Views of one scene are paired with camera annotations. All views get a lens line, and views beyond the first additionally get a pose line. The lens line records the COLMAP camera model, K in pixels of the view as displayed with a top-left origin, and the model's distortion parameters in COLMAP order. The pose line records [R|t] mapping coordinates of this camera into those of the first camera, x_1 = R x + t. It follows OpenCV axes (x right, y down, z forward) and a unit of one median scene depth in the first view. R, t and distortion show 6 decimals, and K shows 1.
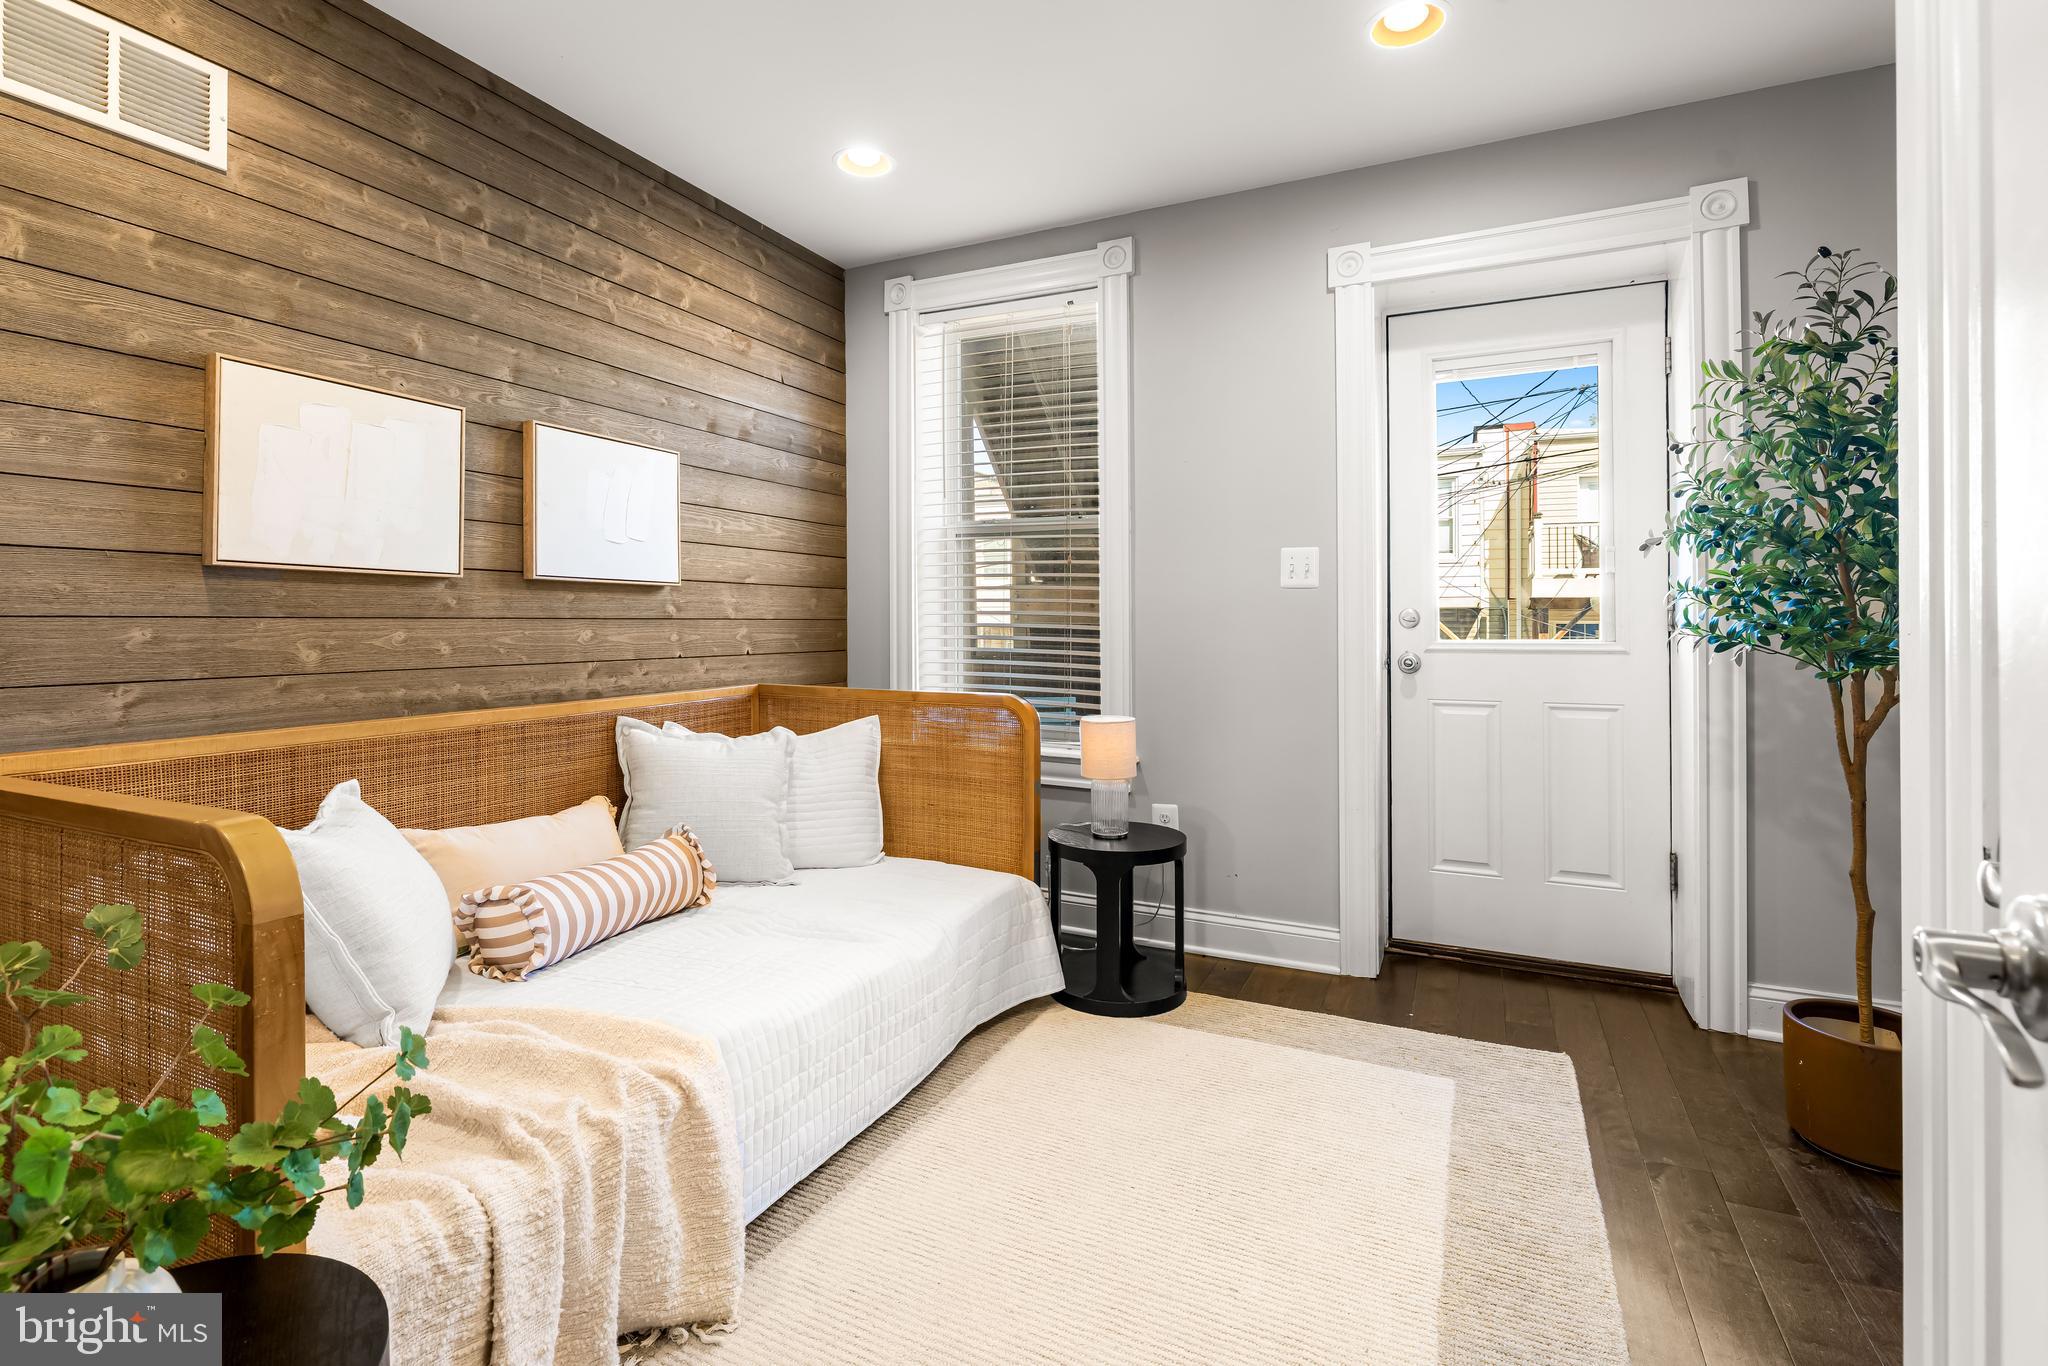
lens RADIAL K [[886.8, 0, 1044.5], [0, 886.8, 616.6], [0, 0, 1]] dist [-0.008939, 0.002770]
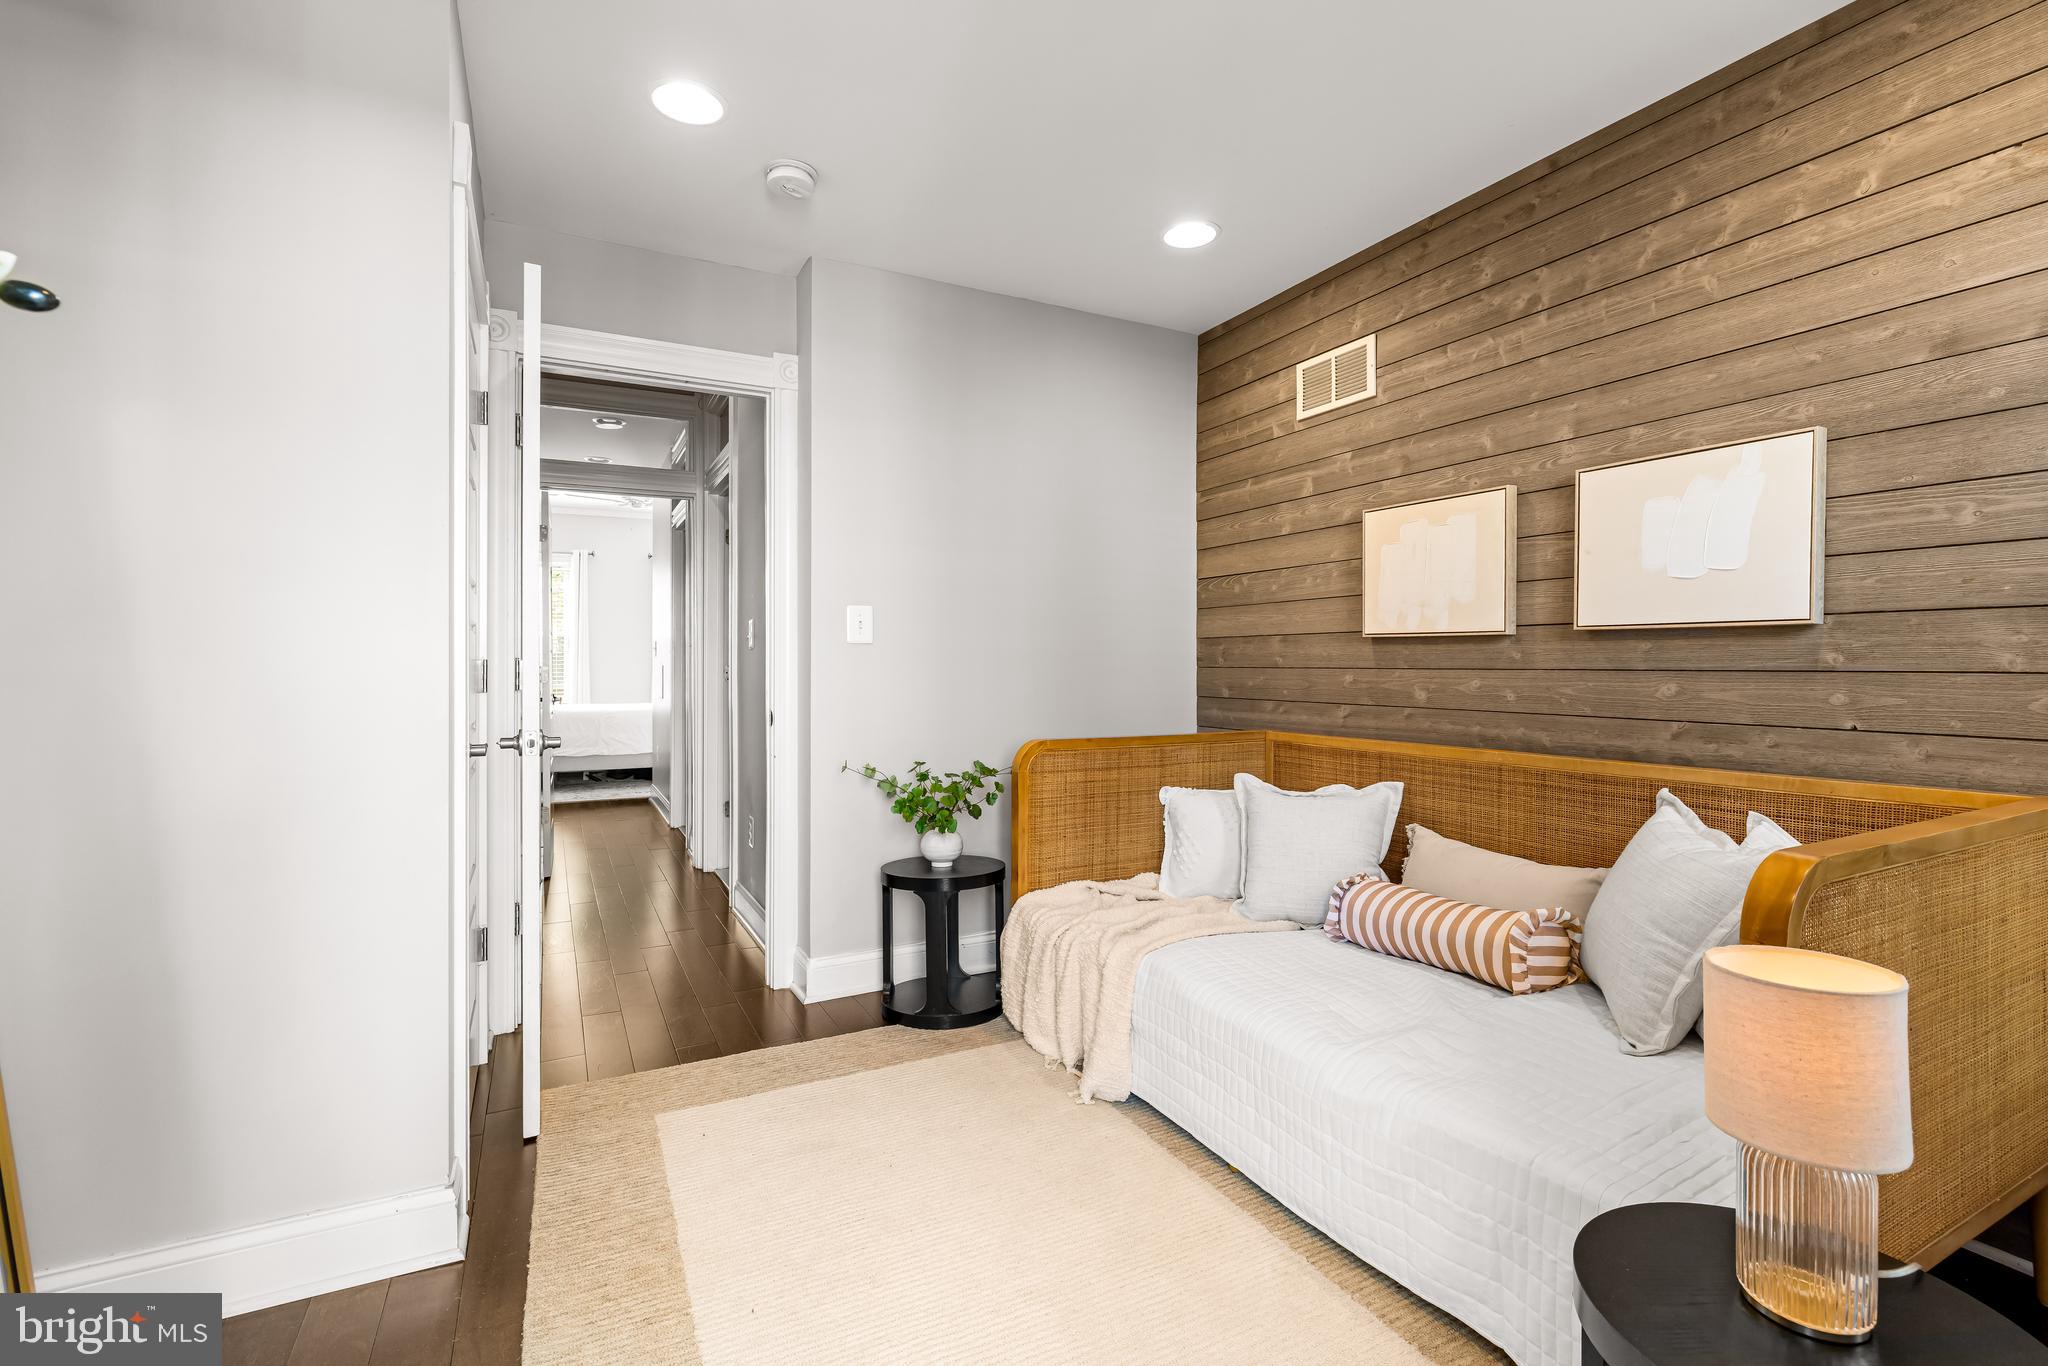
lens RADIAL K [[886.8, 0, 1017.0], [0, 886.8, 672.7], [0, 0, 1]] dist [-0.008939, 0.002770]
pose [[-0.591171, 0.008847, -0.806498, 0.617109], [0.004428, 0.999960, 0.007723, -0.005492], [0.806534, 0.000994, -0.591187, 1.119416]]
